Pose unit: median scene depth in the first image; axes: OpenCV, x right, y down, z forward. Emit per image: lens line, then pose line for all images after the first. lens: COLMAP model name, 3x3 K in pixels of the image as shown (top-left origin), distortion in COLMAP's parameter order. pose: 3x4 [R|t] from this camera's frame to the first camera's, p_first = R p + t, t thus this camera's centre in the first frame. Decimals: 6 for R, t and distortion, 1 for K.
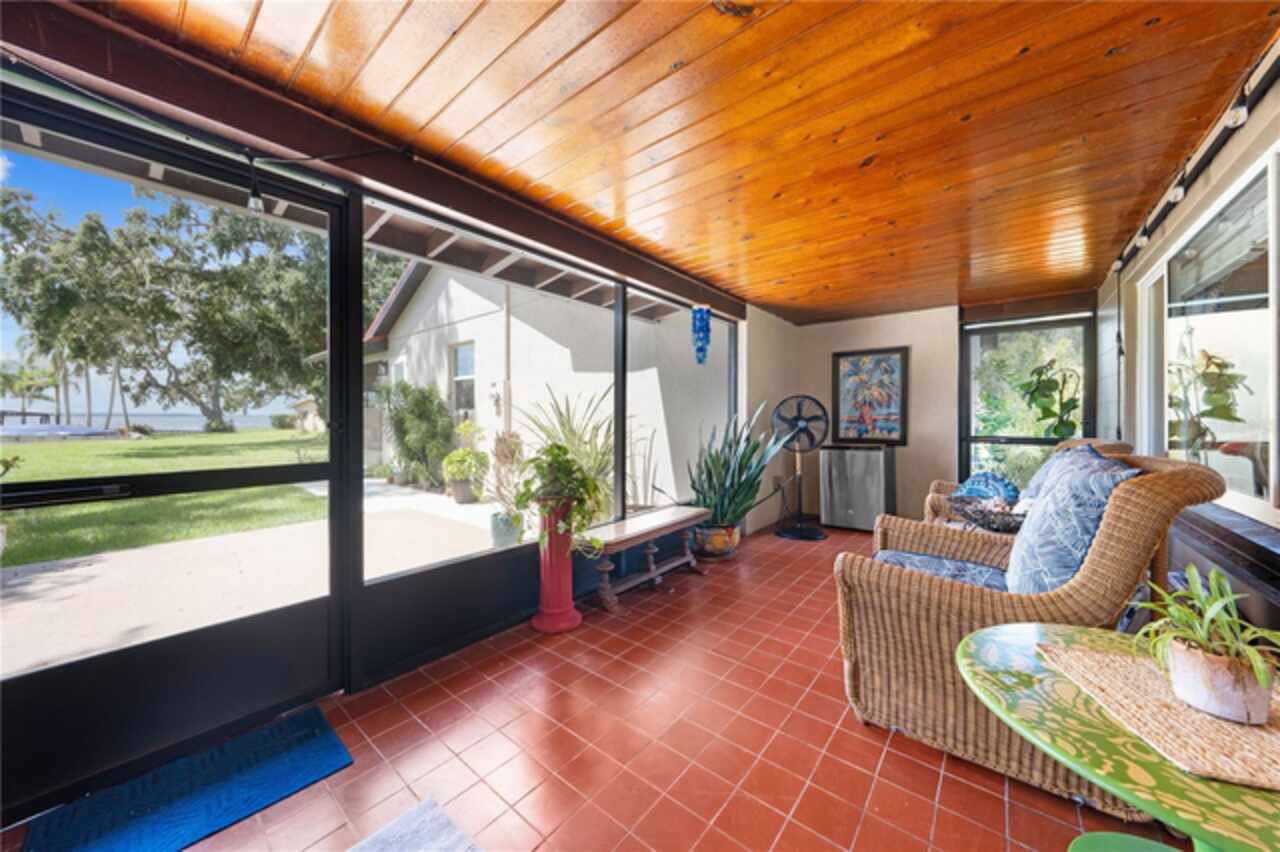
lens RADIAL K [[430.9, 0, 642.1], [0, 430.9, 419.7], [0, 0, 1]] dist [-0.000188, 0.000004]
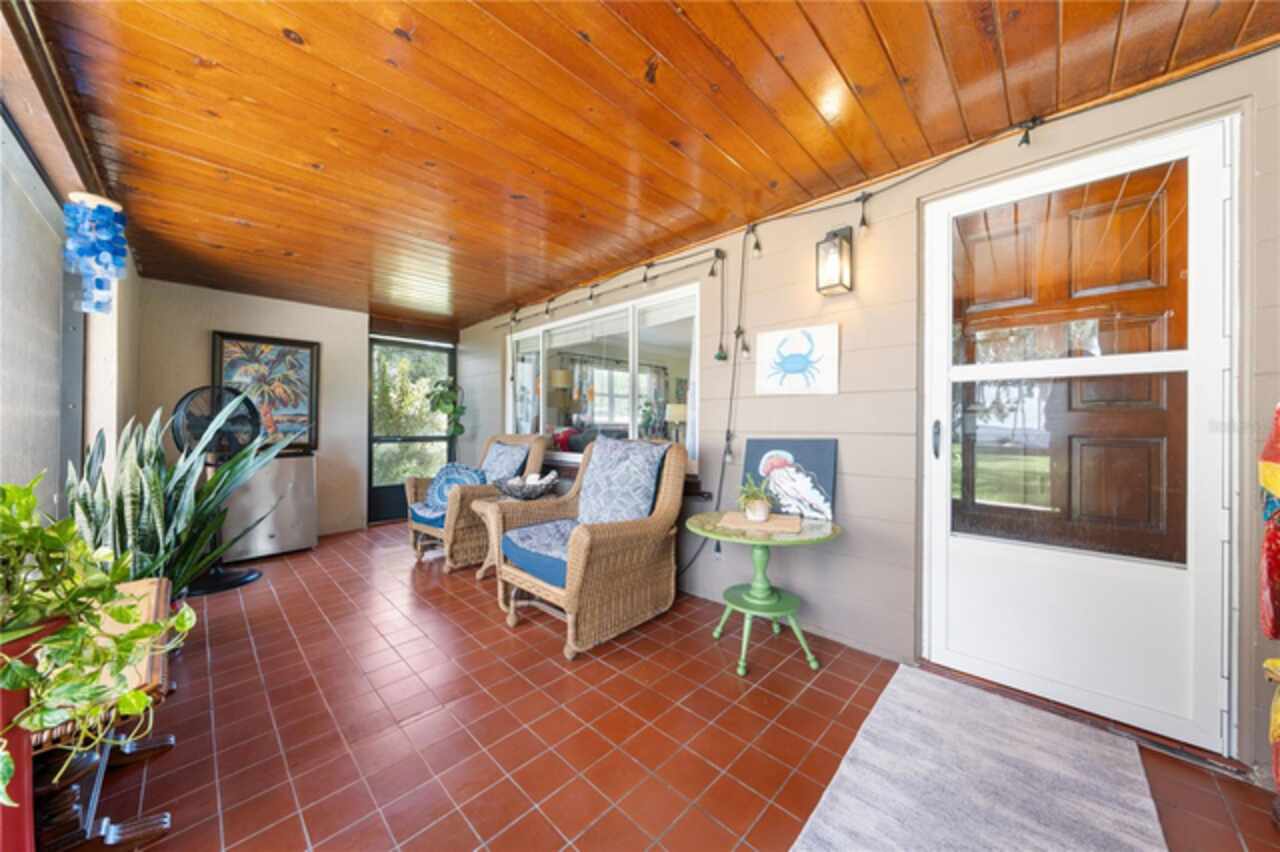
lens RADIAL K [[430.9, 0, 642.1], [0, 430.9, 419.7], [0, 0, 1]] dist [-0.000188, 0.000004]
pose [[0.103465, 0.010480, 0.994578, -0.228488], [-0.001288, 0.999945, -0.010402, 0.004437], [-0.994632, -0.000204, 0.103473, 0.209590]]
